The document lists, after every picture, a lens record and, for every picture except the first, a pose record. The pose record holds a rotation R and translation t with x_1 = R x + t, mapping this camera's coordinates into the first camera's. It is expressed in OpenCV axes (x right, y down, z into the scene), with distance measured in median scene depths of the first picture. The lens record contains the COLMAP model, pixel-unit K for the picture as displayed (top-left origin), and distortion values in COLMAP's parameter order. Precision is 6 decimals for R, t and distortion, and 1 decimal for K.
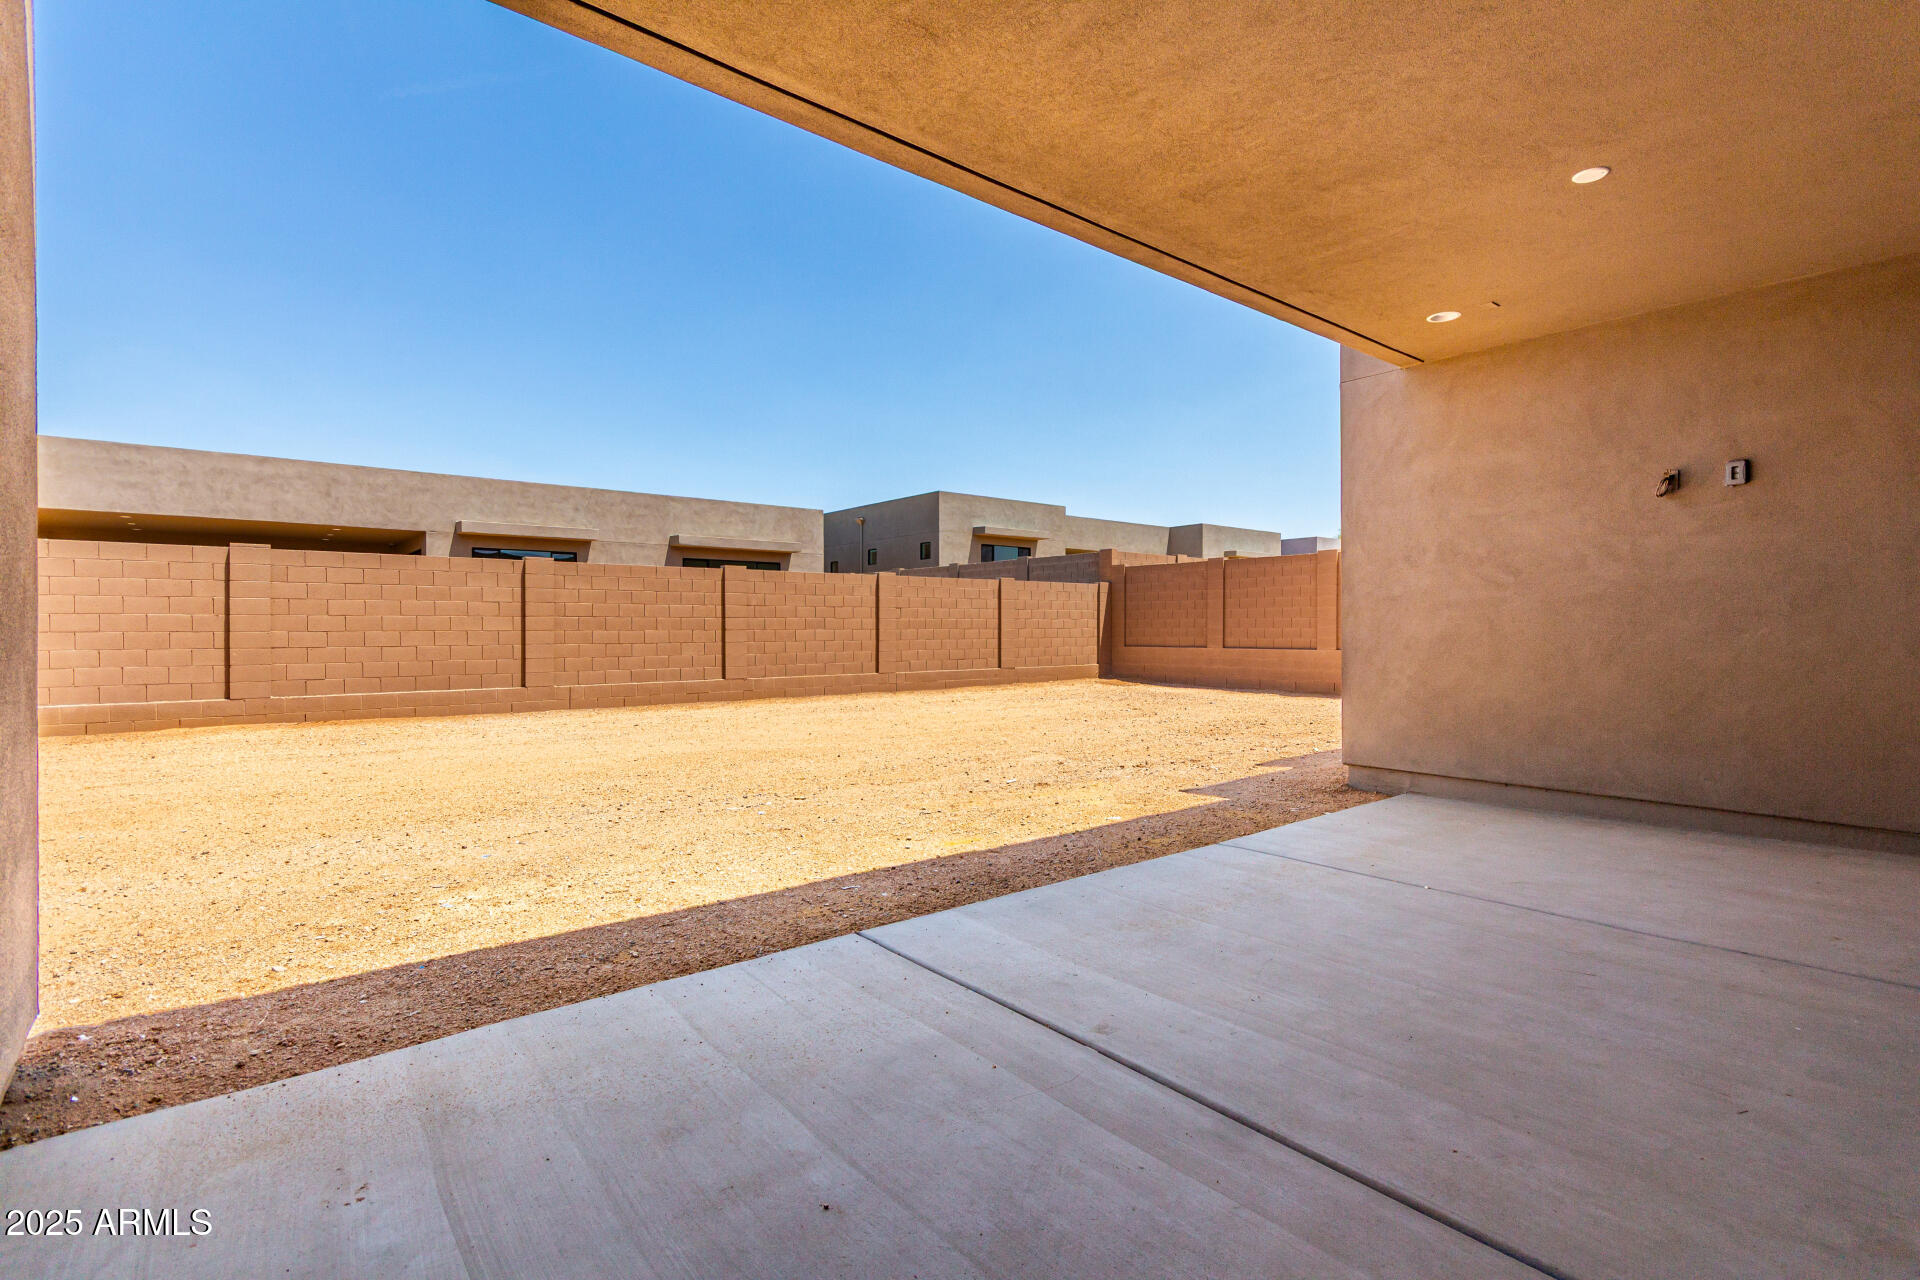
lens RADIAL K [[896.4, 0, 994.3], [0, 896.4, 609.8], [0, 0, 1]] dist [0.003569, -0.003004]
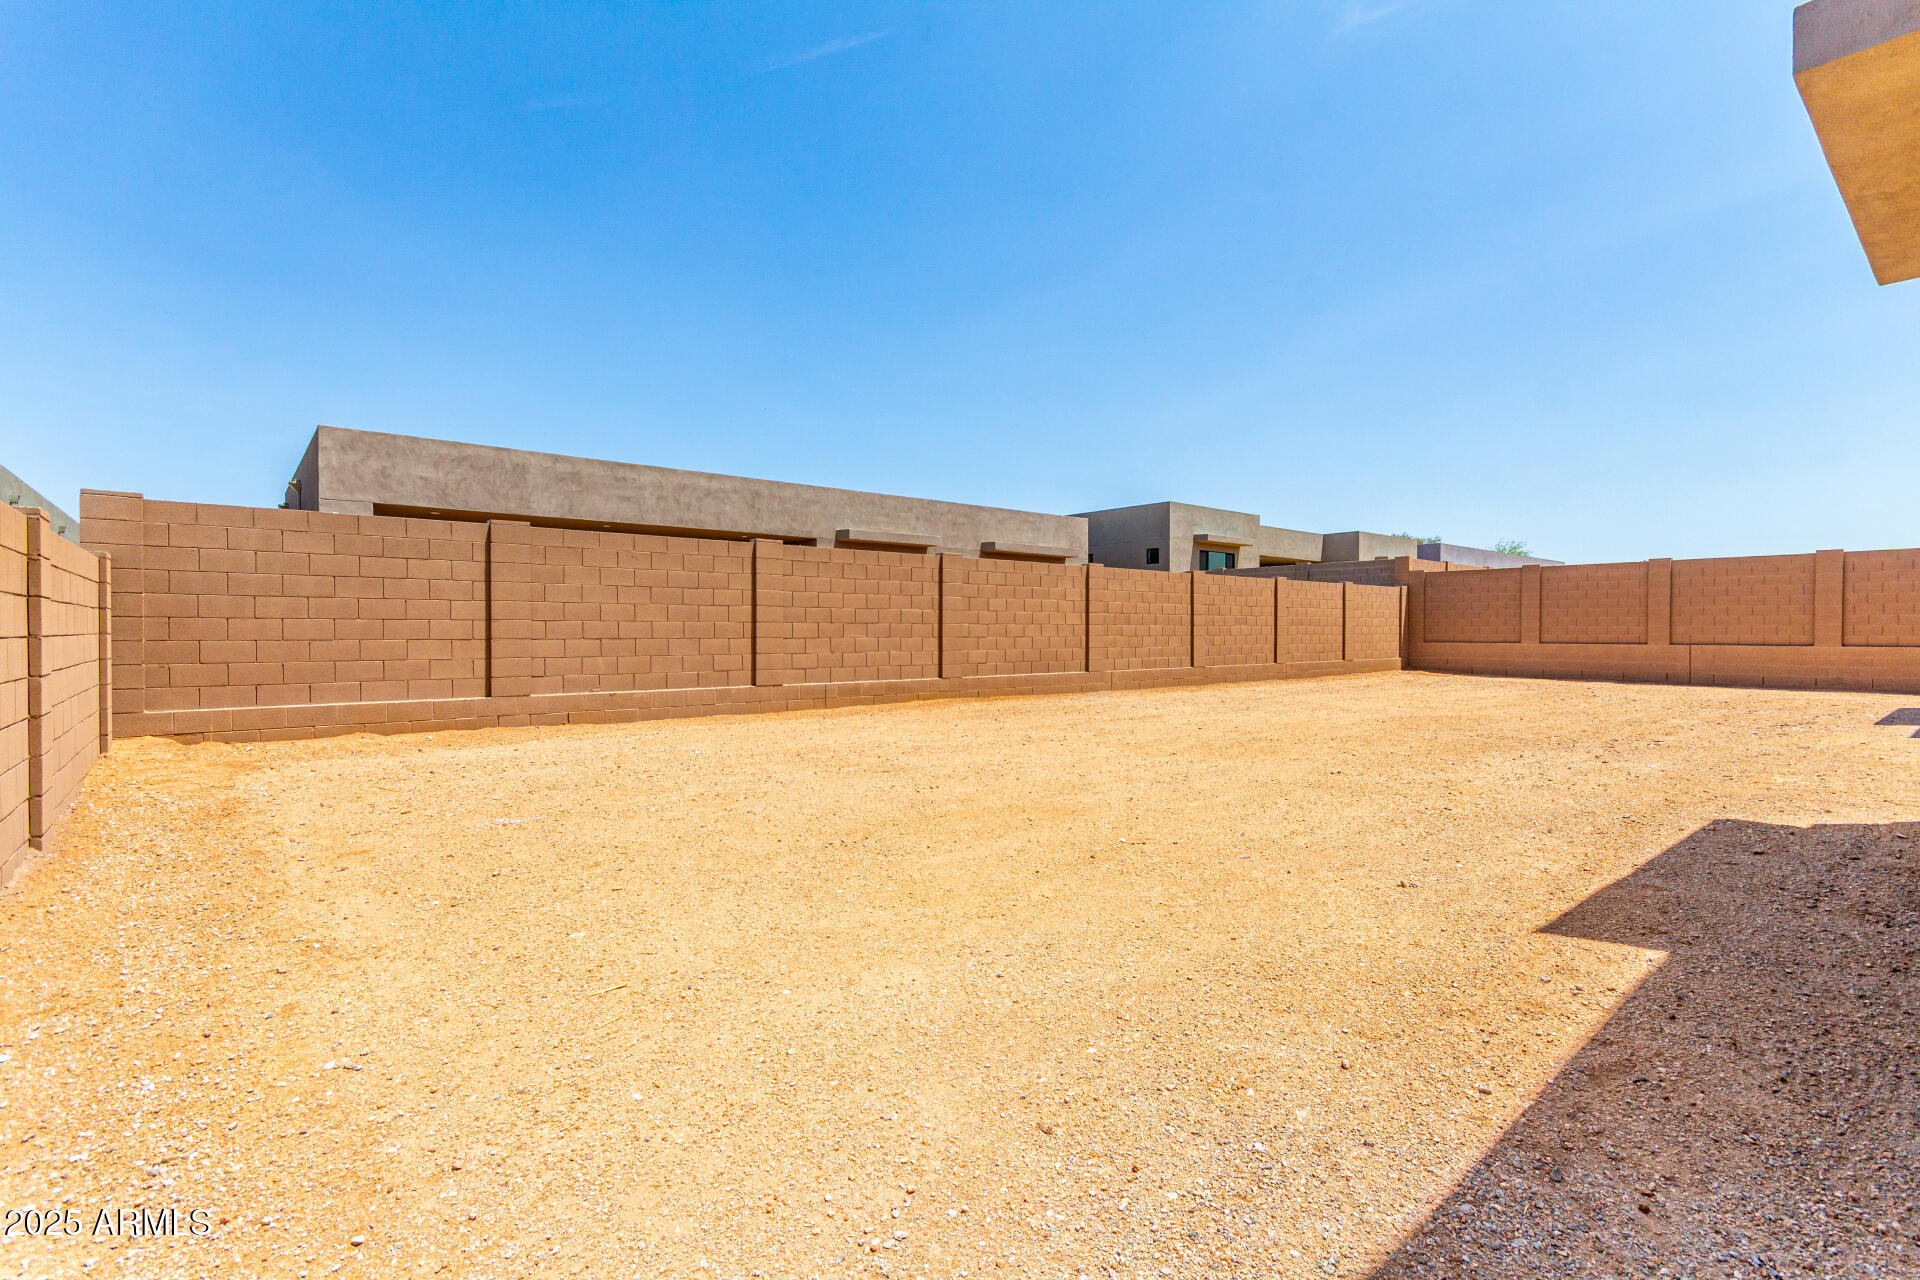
lens RADIAL K [[896.4, 0, 989.0], [0, 896.4, 630.5], [0, 0, 1]] dist [0.003569, -0.003004]
pose [[0.999926, 0.002550, 0.011902, -0.433733], [-0.002795, 0.999783, 0.020657, 0.004163], [-0.011847, -0.020688, 0.999716, -0.131769]]
